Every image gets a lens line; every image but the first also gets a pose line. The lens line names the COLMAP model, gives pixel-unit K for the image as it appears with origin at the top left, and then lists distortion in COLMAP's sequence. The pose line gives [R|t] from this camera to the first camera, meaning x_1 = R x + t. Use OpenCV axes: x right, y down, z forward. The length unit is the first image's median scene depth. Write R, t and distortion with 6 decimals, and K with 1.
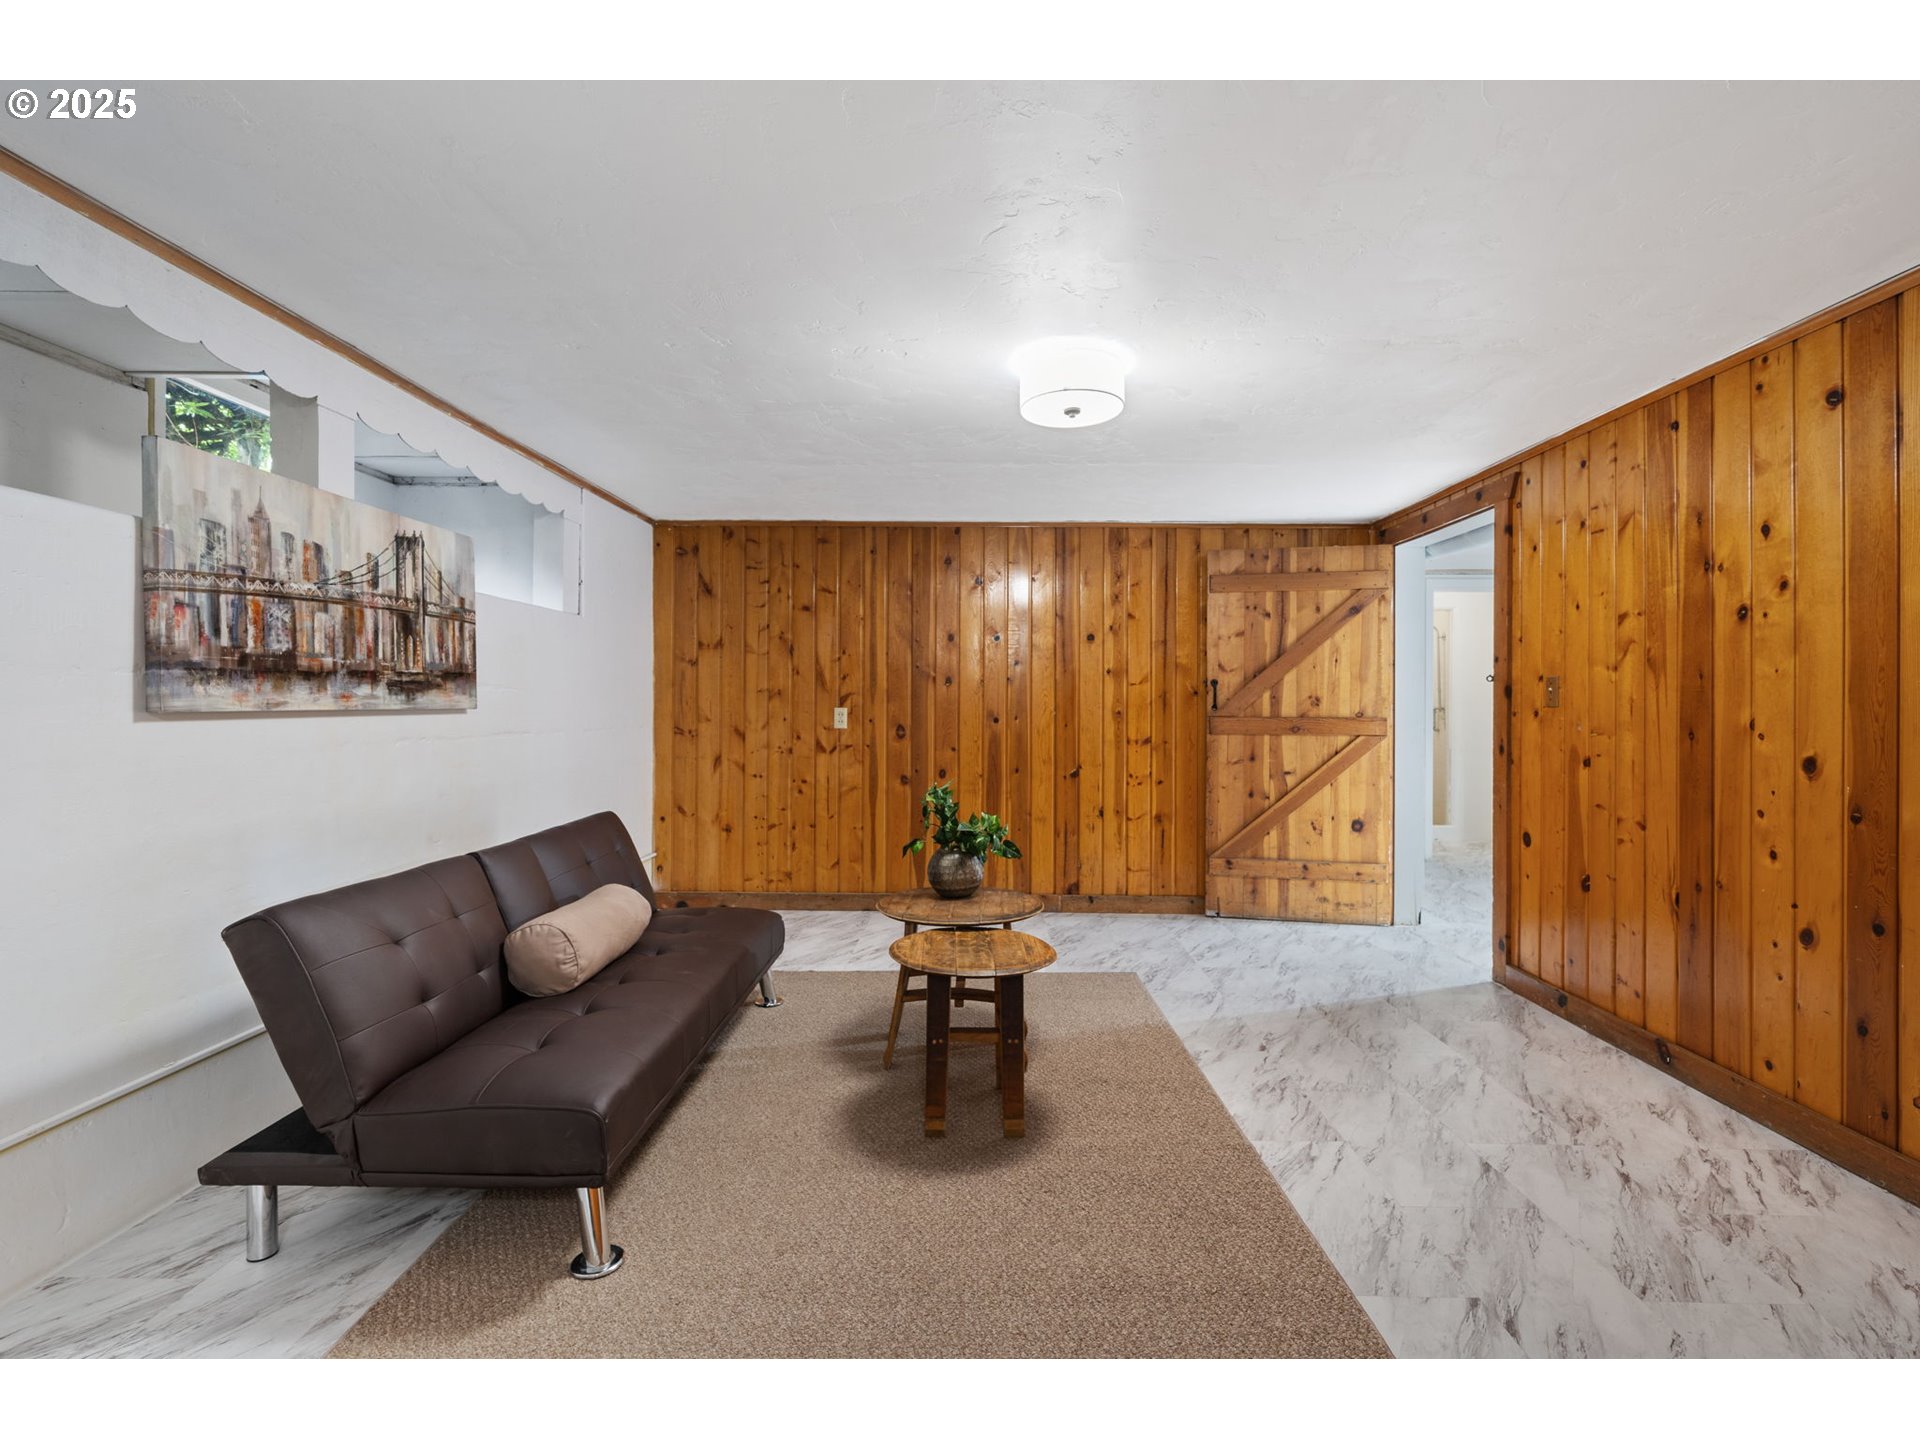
lens RADIAL K [[884.7, 0, 966.6], [0, 884.7, 715.5], [0, 0, 1]] dist [0.014181, 0.000043]
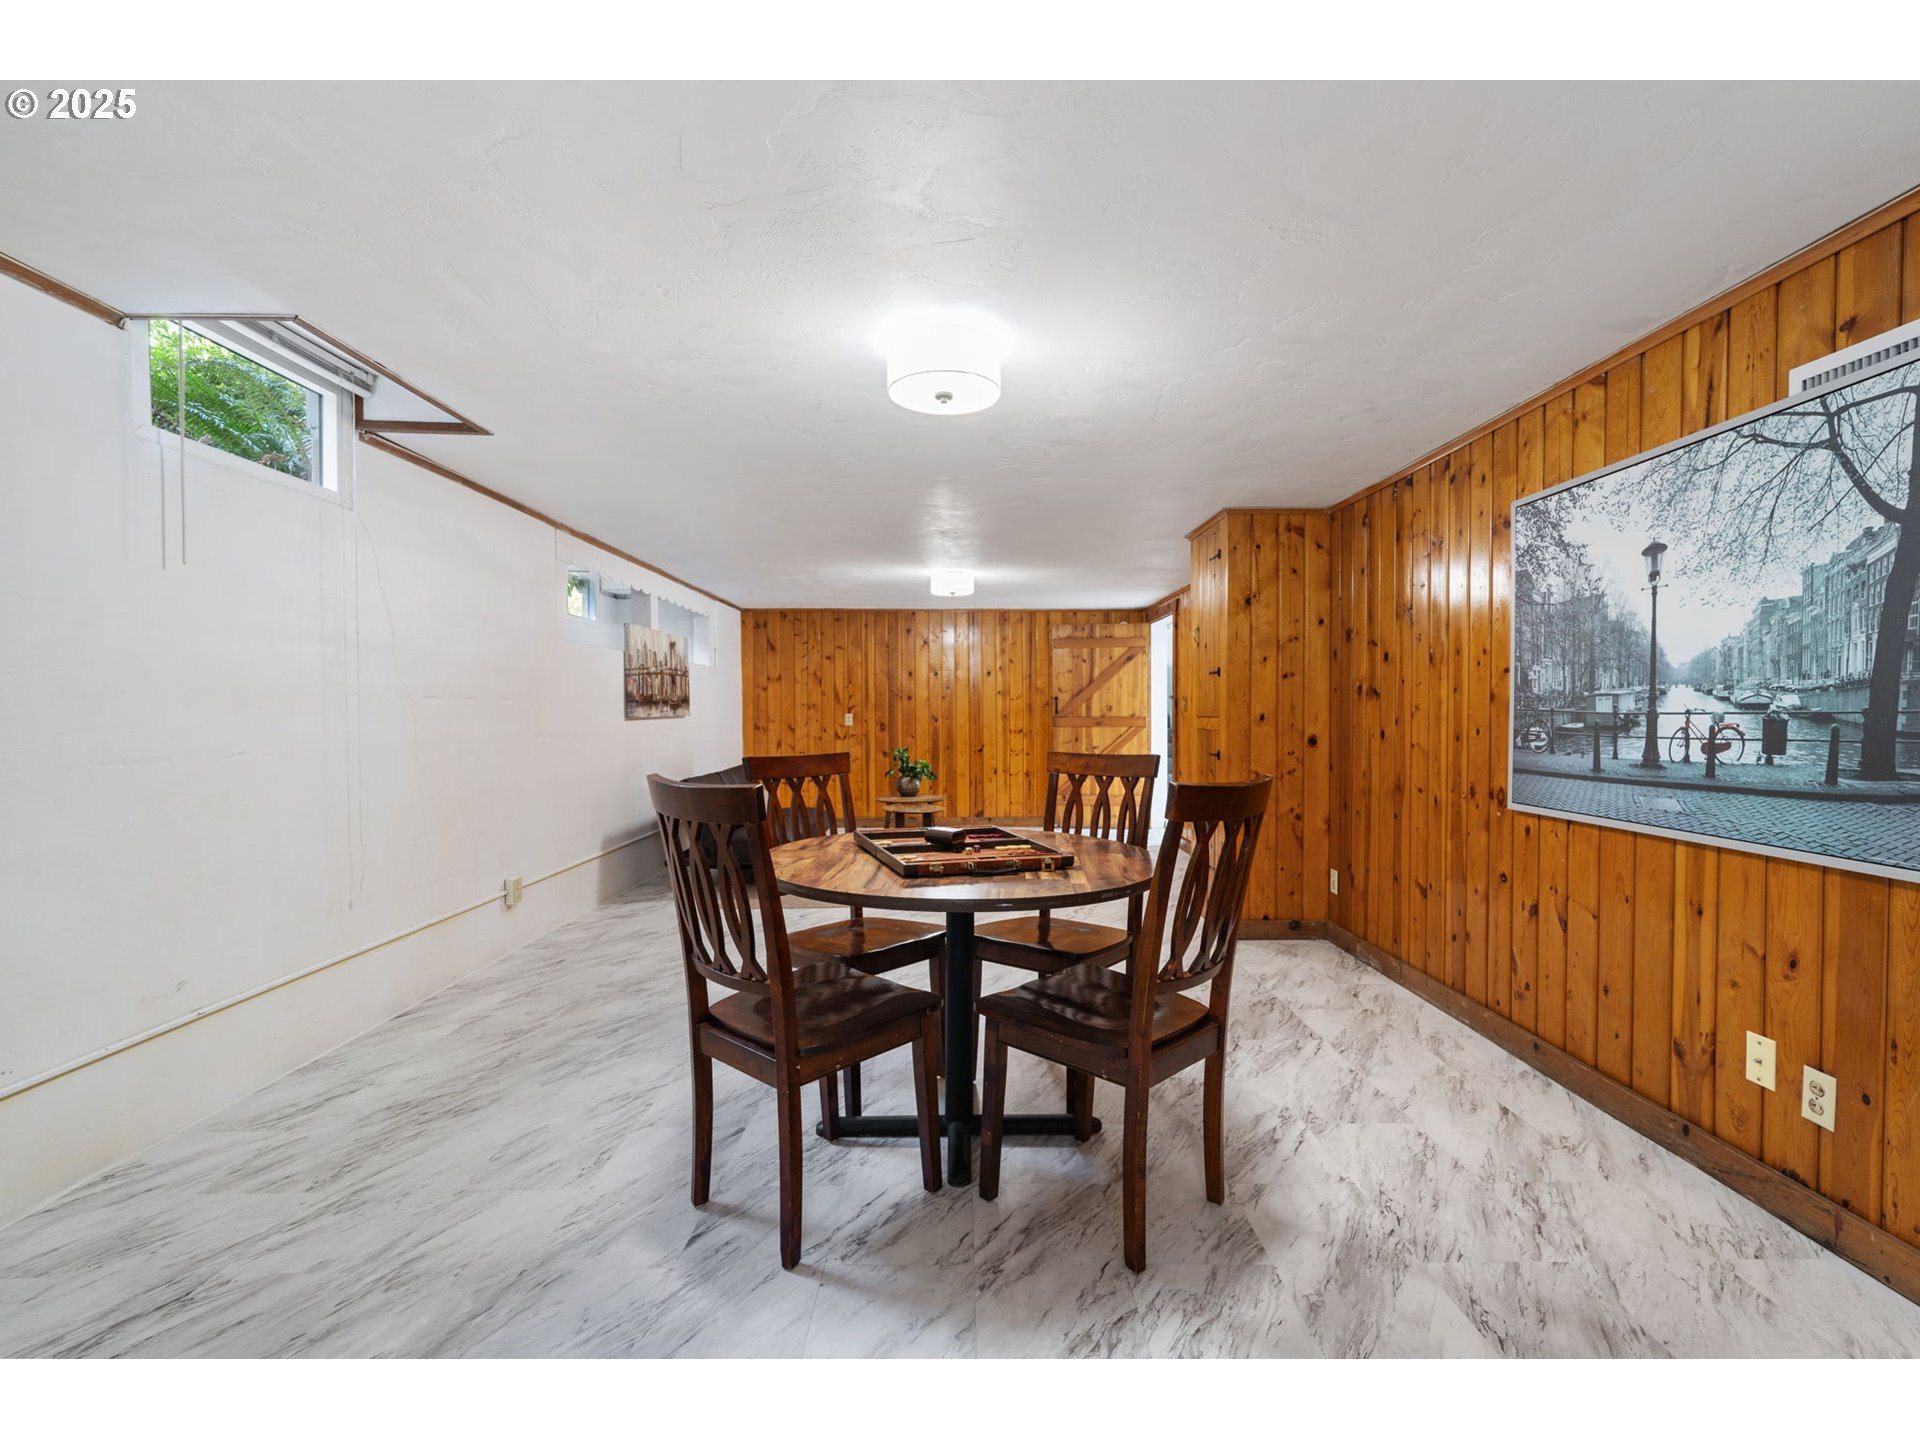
lens RADIAL K [[884.7, 0, 952.4], [0, 884.7, 716.2], [0, 0, 1]] dist [0.014181, 0.000043]
pose [[0.999914, -0.007862, 0.010491, 0.047552], [0.007897, 0.999963, -0.003354, 0.003659], [-0.010465, 0.003437, 0.999939, -0.783860]]
